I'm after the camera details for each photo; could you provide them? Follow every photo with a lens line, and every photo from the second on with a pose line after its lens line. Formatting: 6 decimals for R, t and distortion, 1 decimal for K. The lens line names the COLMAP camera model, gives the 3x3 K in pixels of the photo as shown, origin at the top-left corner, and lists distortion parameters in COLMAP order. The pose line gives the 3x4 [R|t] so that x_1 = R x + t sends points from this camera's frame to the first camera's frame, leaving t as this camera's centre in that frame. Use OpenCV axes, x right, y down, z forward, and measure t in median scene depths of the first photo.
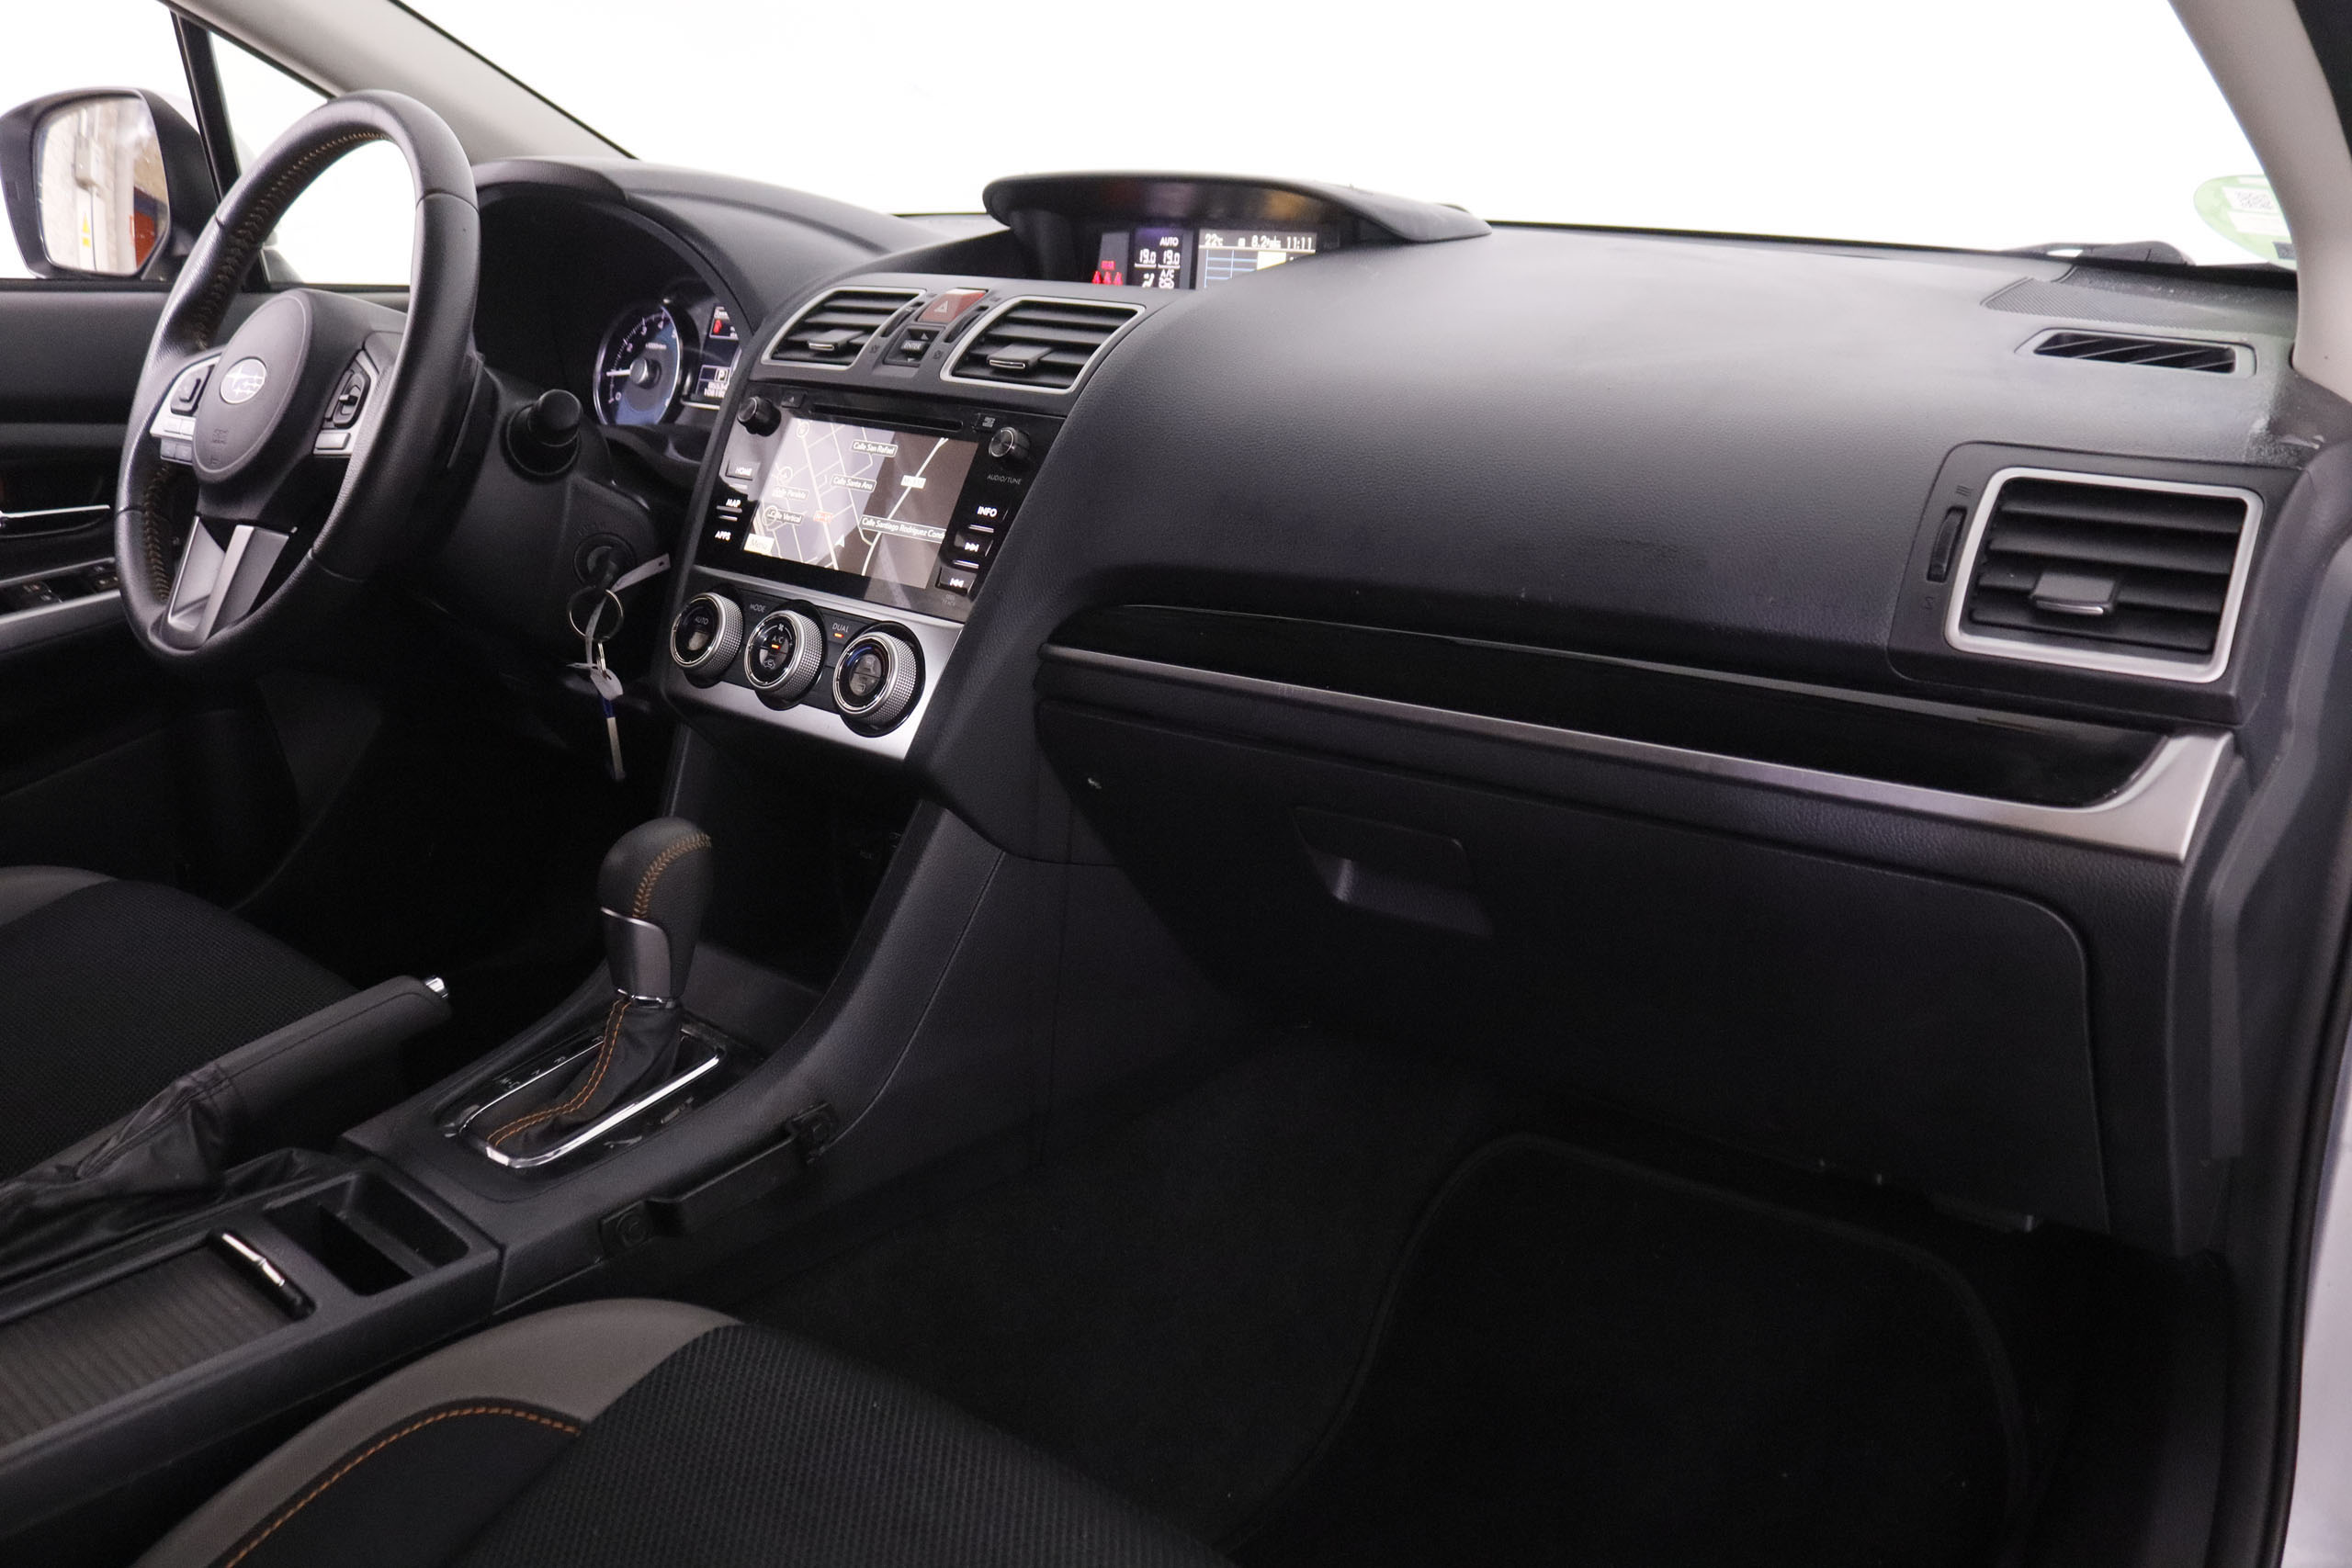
lens RADIAL K [[1949.7, 0, 1176.0], [0, 1949.7, 784.0], [0, 0, 1]] dist [-0.168172, 0.134310]
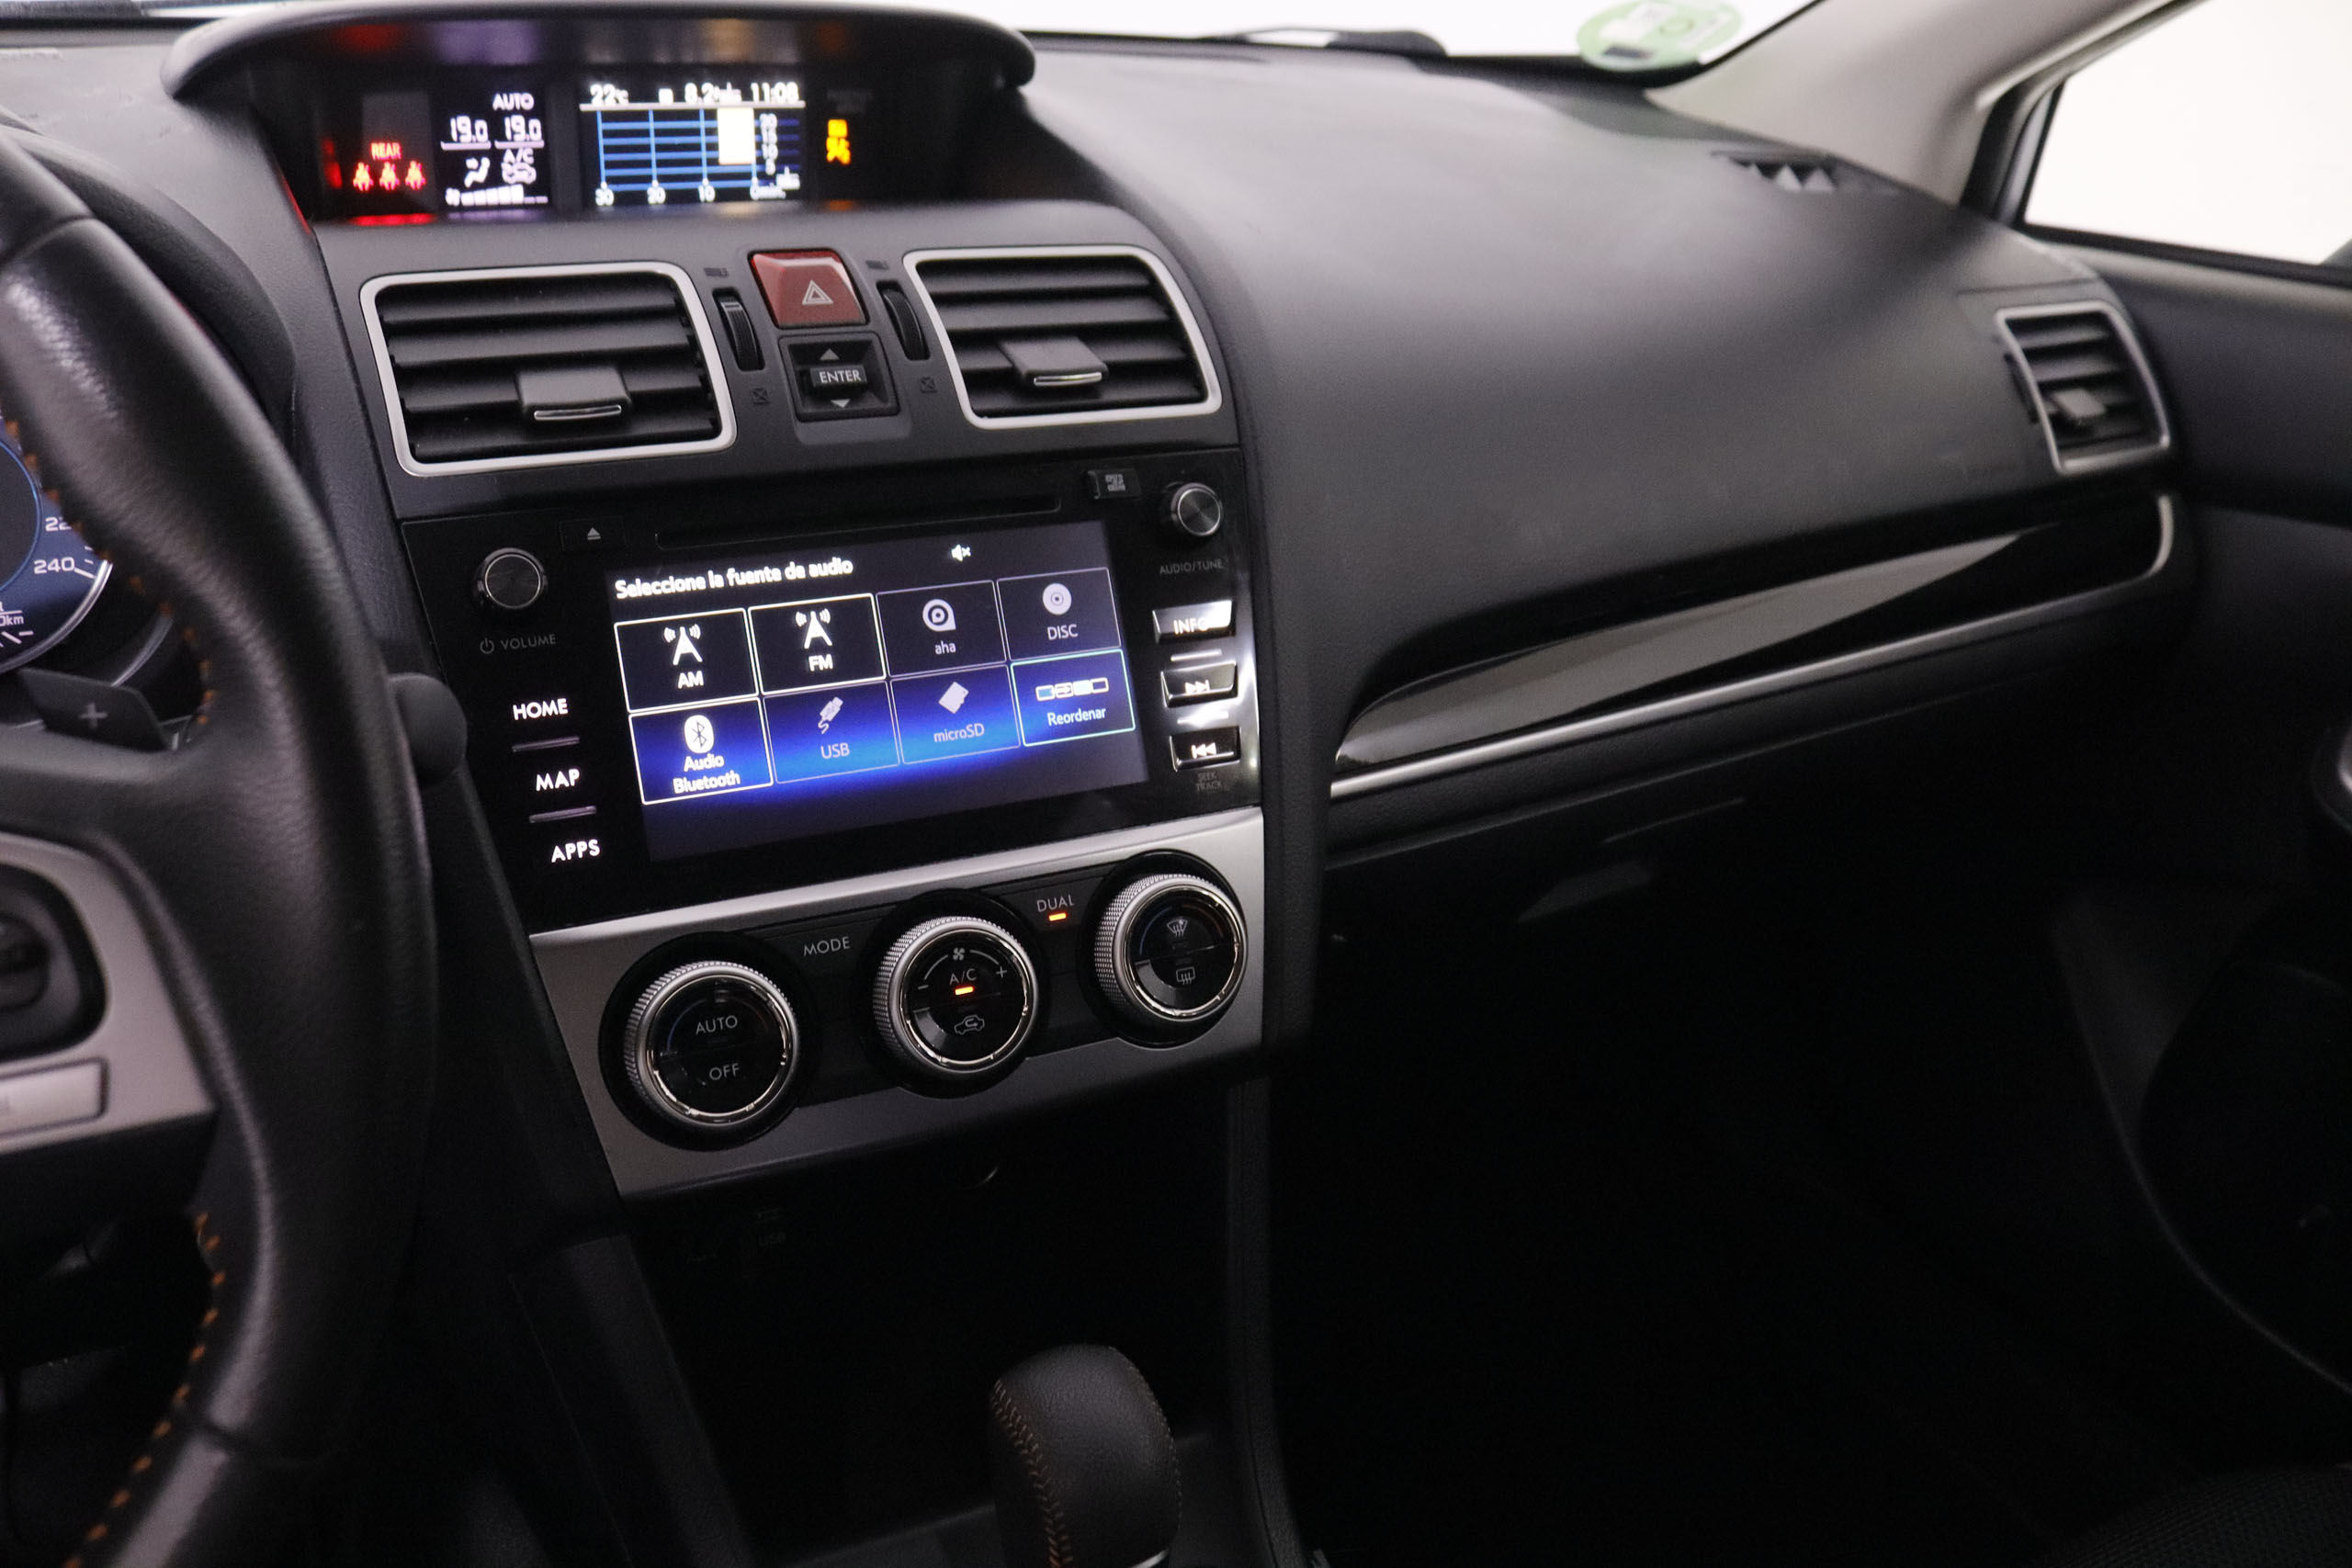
lens RADIAL K [[1949.7, 0, 1176.0], [0, 1949.7, 784.0], [0, 0, 1]] dist [-0.168172, 0.134310]
pose [[0.358201, -0.386494, 0.849891, -0.524370], [0.221968, 0.919447, 0.324573, -0.240013], [-0.906875, 0.072386, 0.415136, 0.610929]]
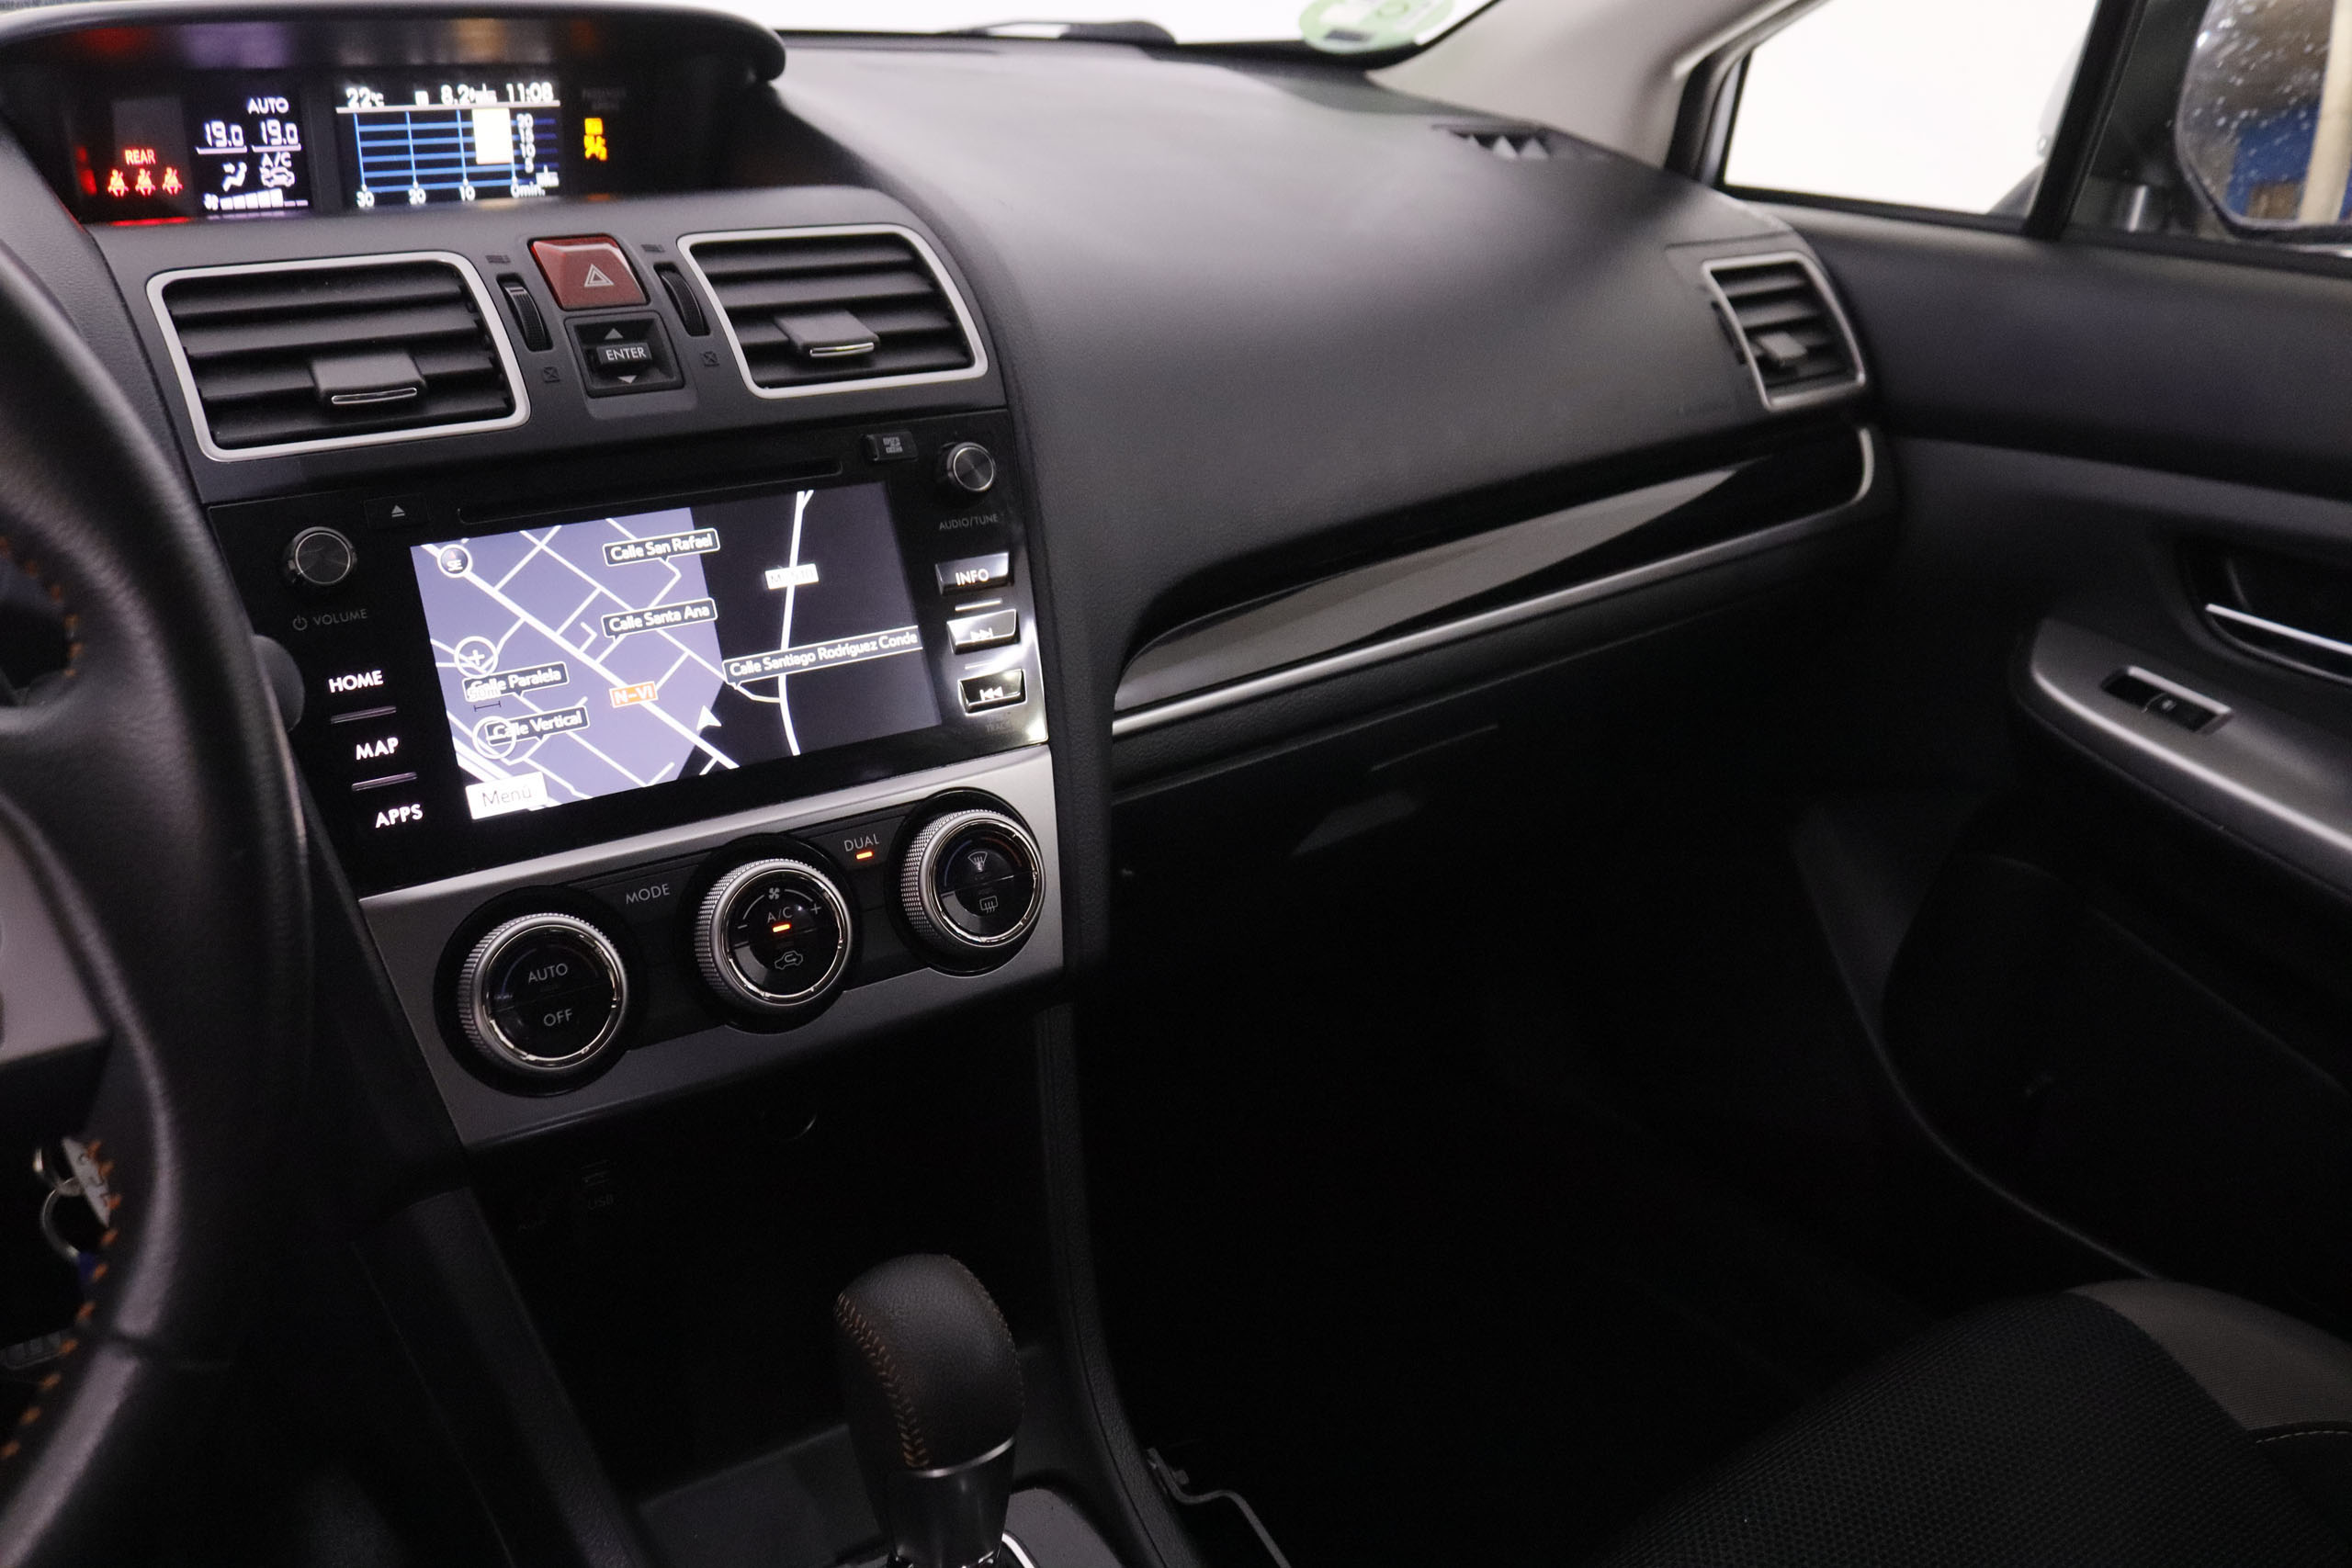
lens RADIAL K [[1949.7, 0, 1176.0], [0, 1949.7, 784.0], [0, 0, 1]] dist [-0.168172, 0.134310]
pose [[0.227674, -0.403651, 0.886132, -0.558441], [0.237904, 0.905512, 0.351354, -0.235741], [-0.944228, 0.130821, 0.302192, 0.607853]]
